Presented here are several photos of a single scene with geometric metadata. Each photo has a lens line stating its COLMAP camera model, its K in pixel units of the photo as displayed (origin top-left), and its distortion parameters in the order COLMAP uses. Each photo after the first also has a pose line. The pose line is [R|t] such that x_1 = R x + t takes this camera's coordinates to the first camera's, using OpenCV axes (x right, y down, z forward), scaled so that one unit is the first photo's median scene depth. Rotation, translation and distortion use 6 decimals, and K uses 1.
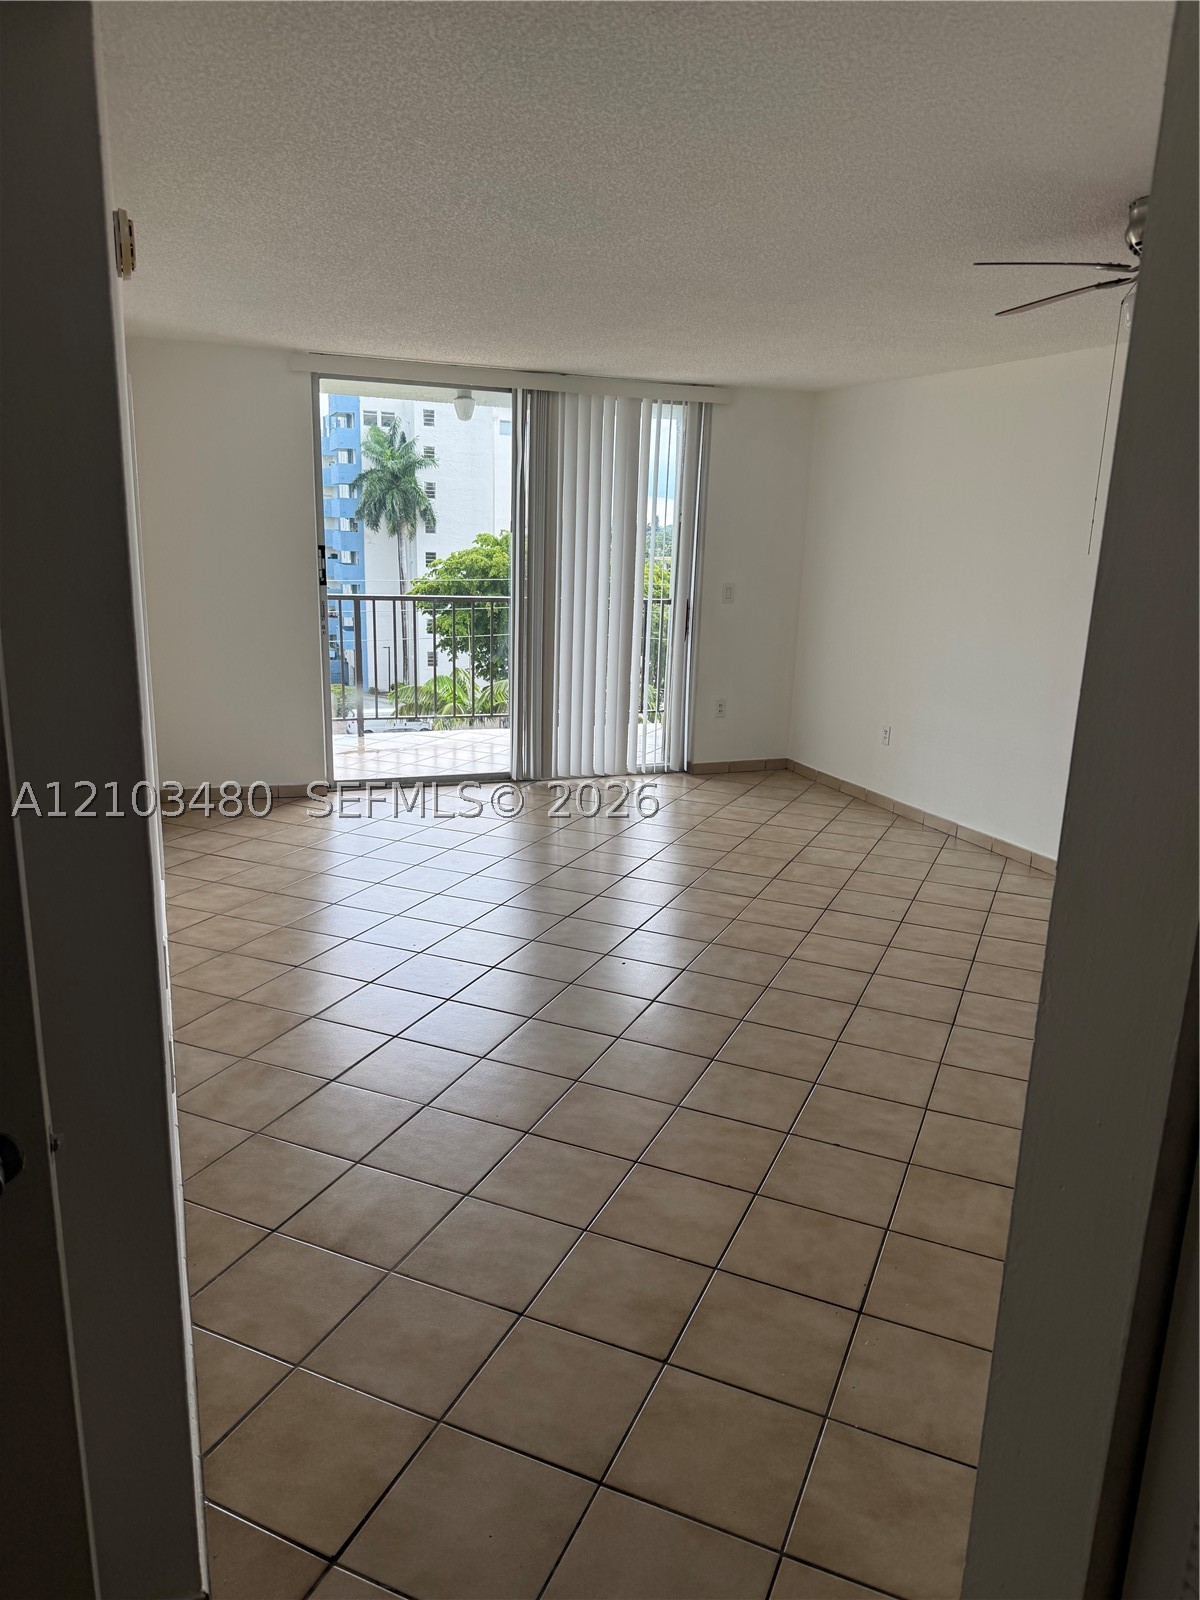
lens RADIAL K [[1137.1, 0, 597.6], [0, 1137.1, 802.5], [0, 0, 1]] dist [0.051349, -0.067428]
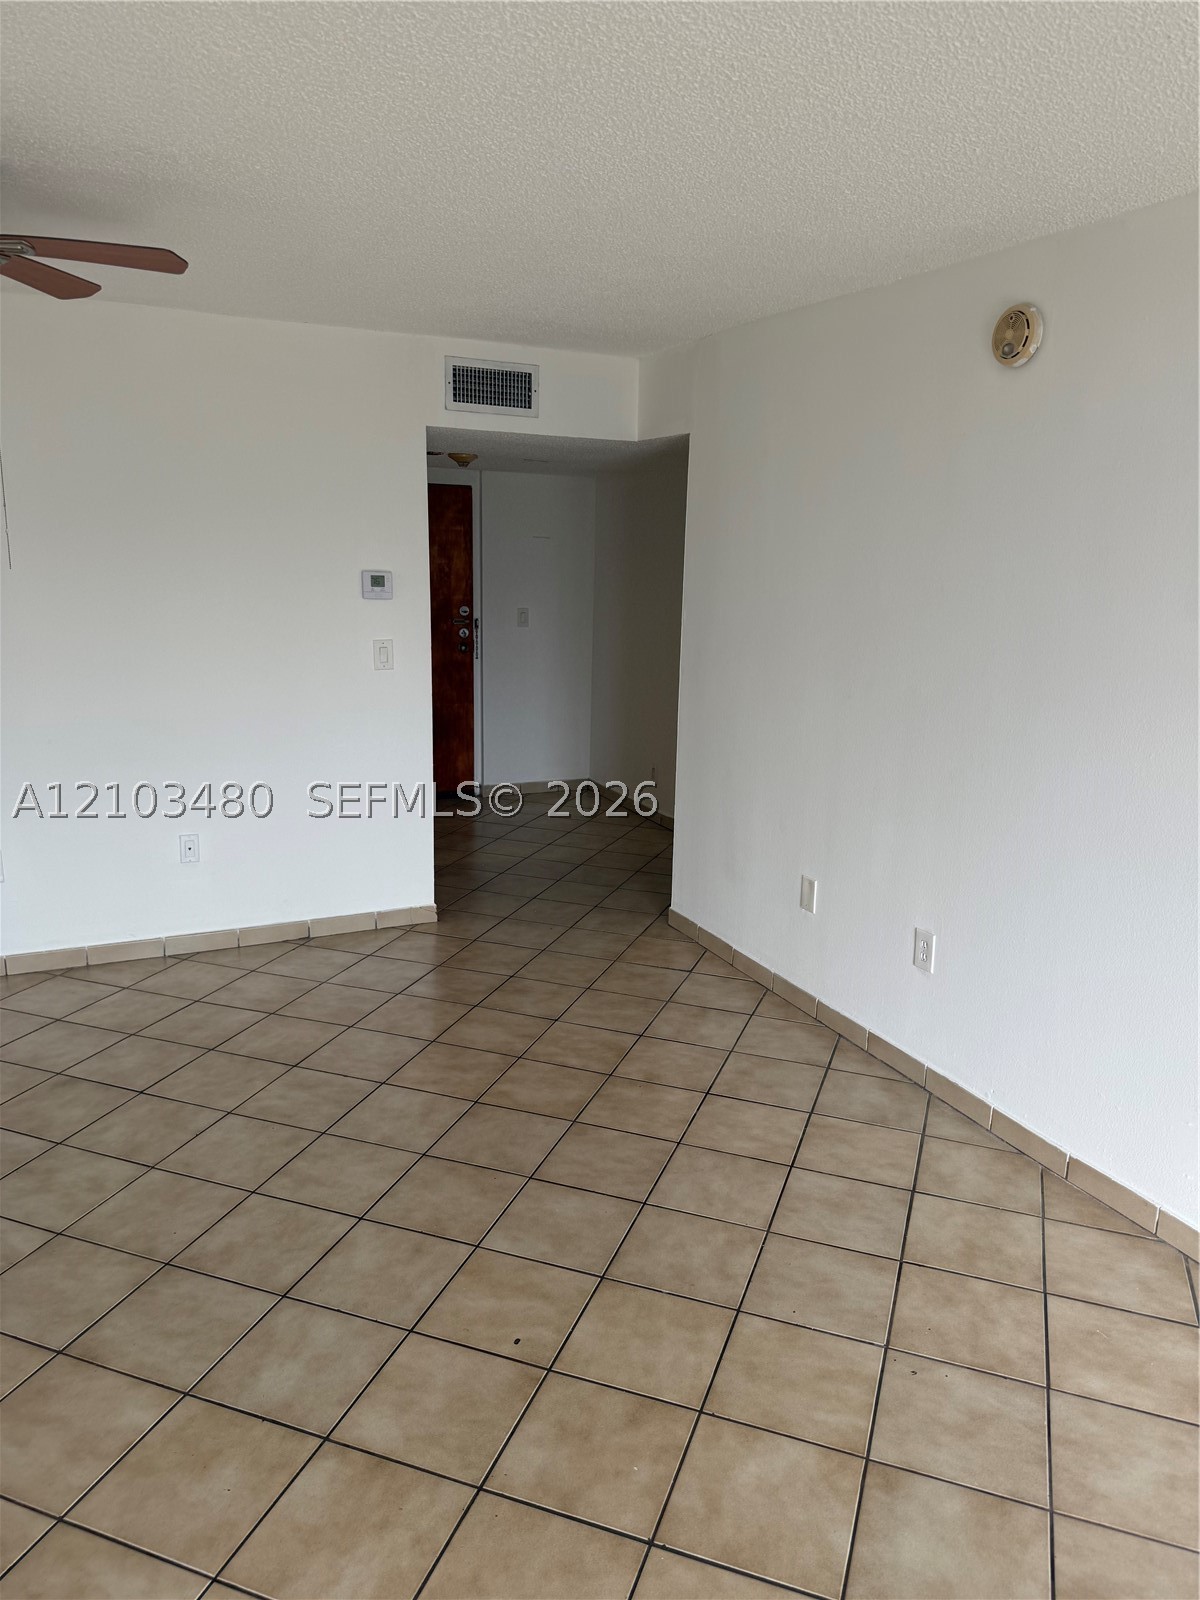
lens RADIAL K [[1137.1, 0, 600.0], [0, 1137.1, 799.5], [0, 0, 1]] dist [0.051349, -0.067428]
pose [[-0.996476, -0.043392, -0.071776, 0.035166], [-0.070610, 0.895853, 0.438705, -0.371836], [0.045264, 0.442227, -0.895760, 1.475513]]
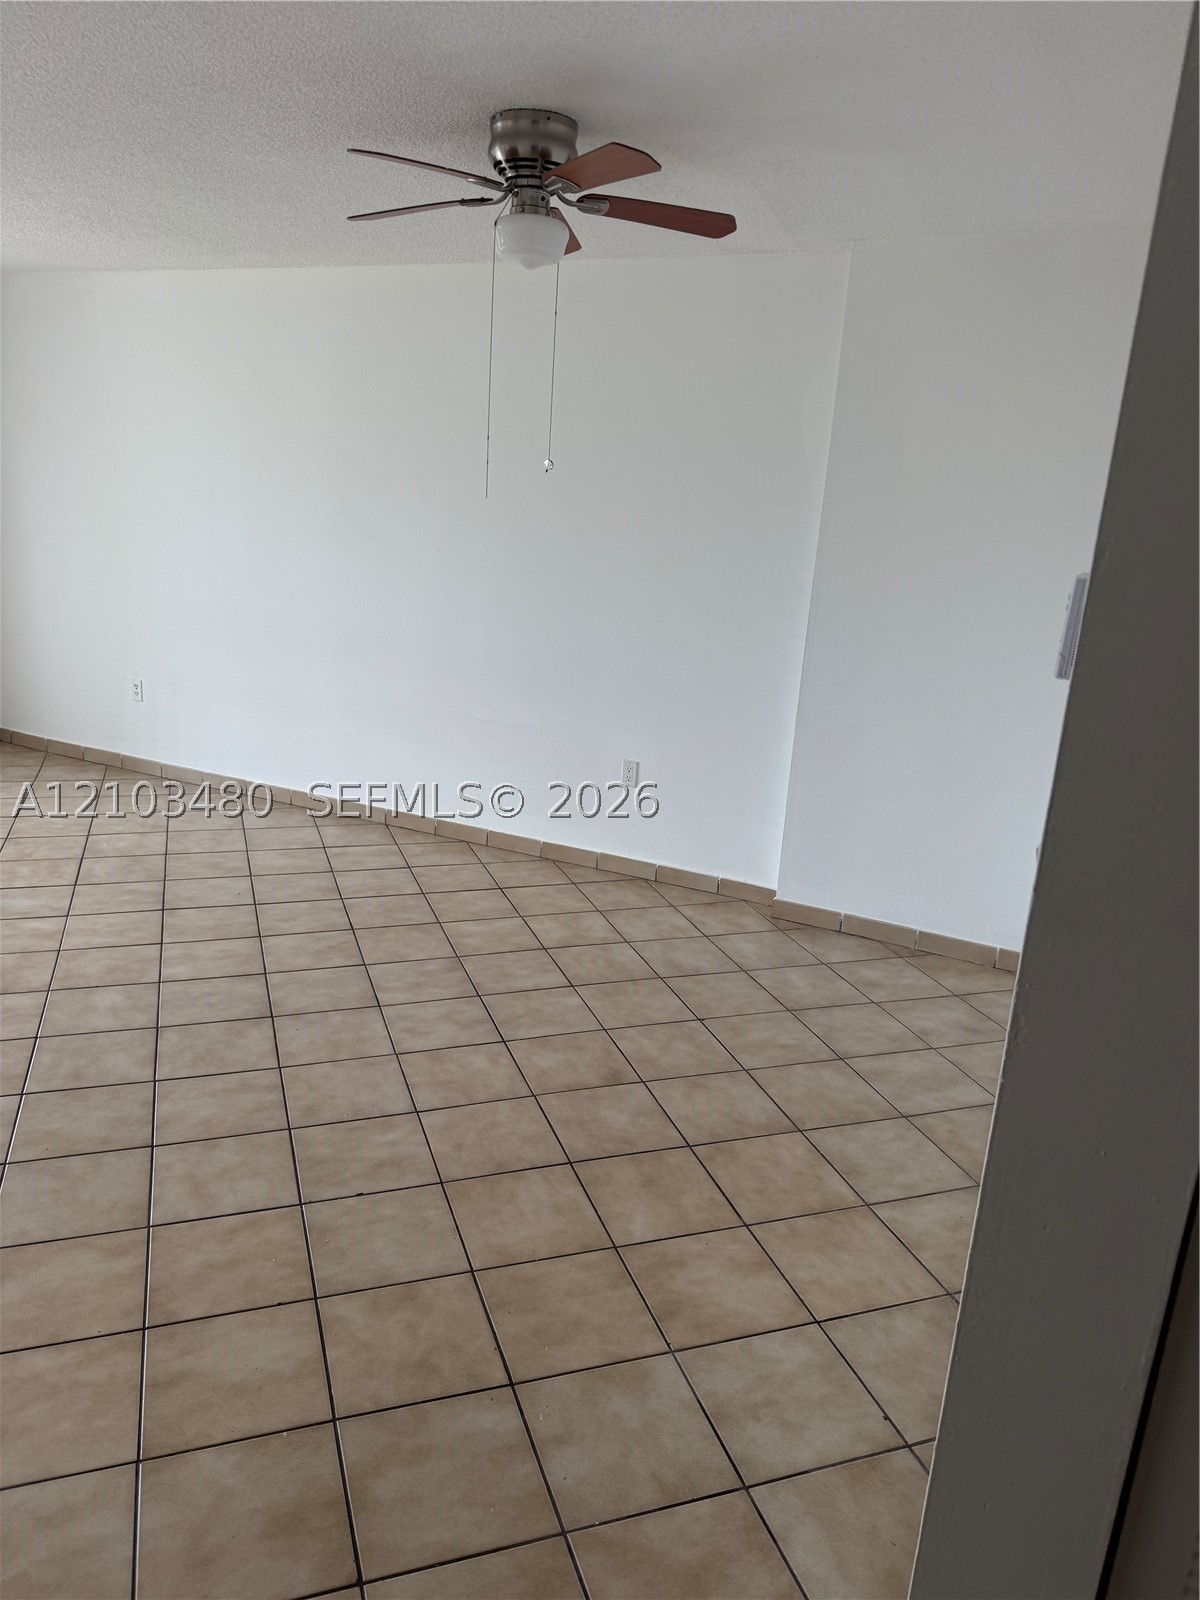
lens RADIAL K [[1137.1, 0, 608.4], [0, 1137.1, 806.7], [0, 0, 1]] dist [0.051349, -0.067428]
pose [[0.732540, -0.175592, 0.657687, -0.128926], [0.128785, 0.984459, 0.119393, -0.050826], [-0.668431, -0.002760, 0.743769, 0.178728]]
